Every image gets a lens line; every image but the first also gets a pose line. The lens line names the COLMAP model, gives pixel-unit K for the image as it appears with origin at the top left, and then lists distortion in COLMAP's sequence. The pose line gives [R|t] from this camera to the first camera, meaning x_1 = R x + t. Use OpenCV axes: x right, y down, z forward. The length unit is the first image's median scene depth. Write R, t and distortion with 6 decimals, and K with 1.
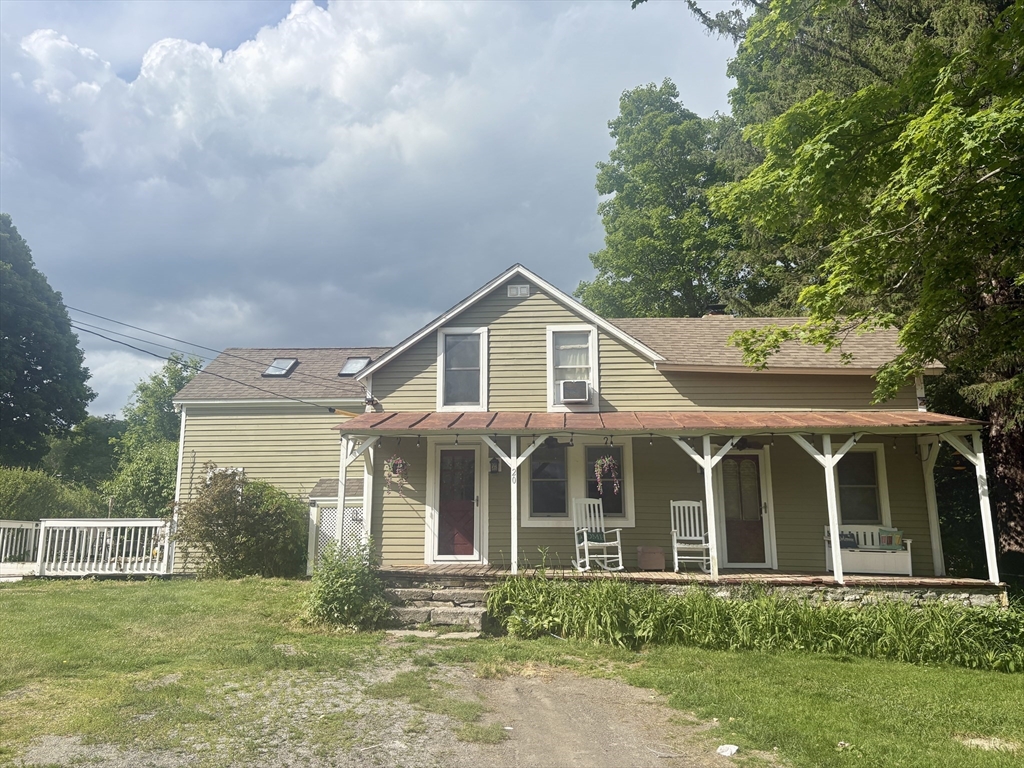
lens RADIAL K [[672.5, 0, 512.0], [0, 672.5, 384.0], [0, 0, 1]] dist [0.038716, -0.000262]
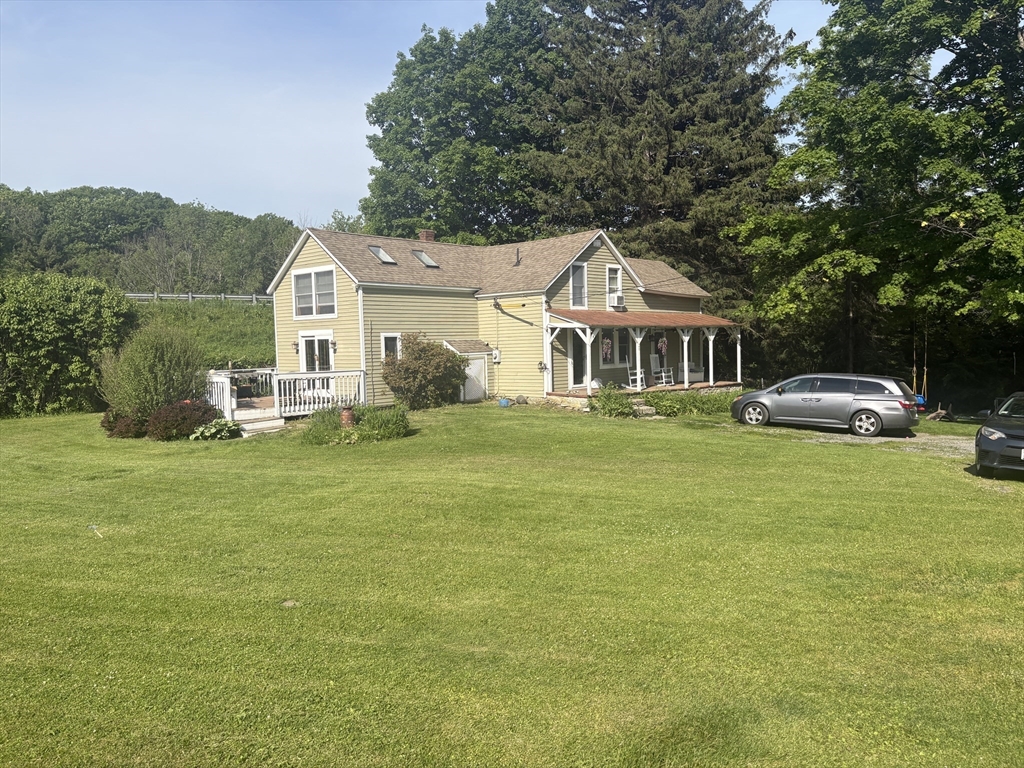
lens RADIAL K [[672.5, 0, 512.0], [0, 672.5, 384.0], [0, 0, 1]] dist [0.038716, -0.000262]
pose [[0.724711, -0.047025, 0.687446, -1.464295], [-0.110180, 0.976923, 0.182980, -0.075548], [-0.680187, -0.208350, 0.702806, -0.214834]]
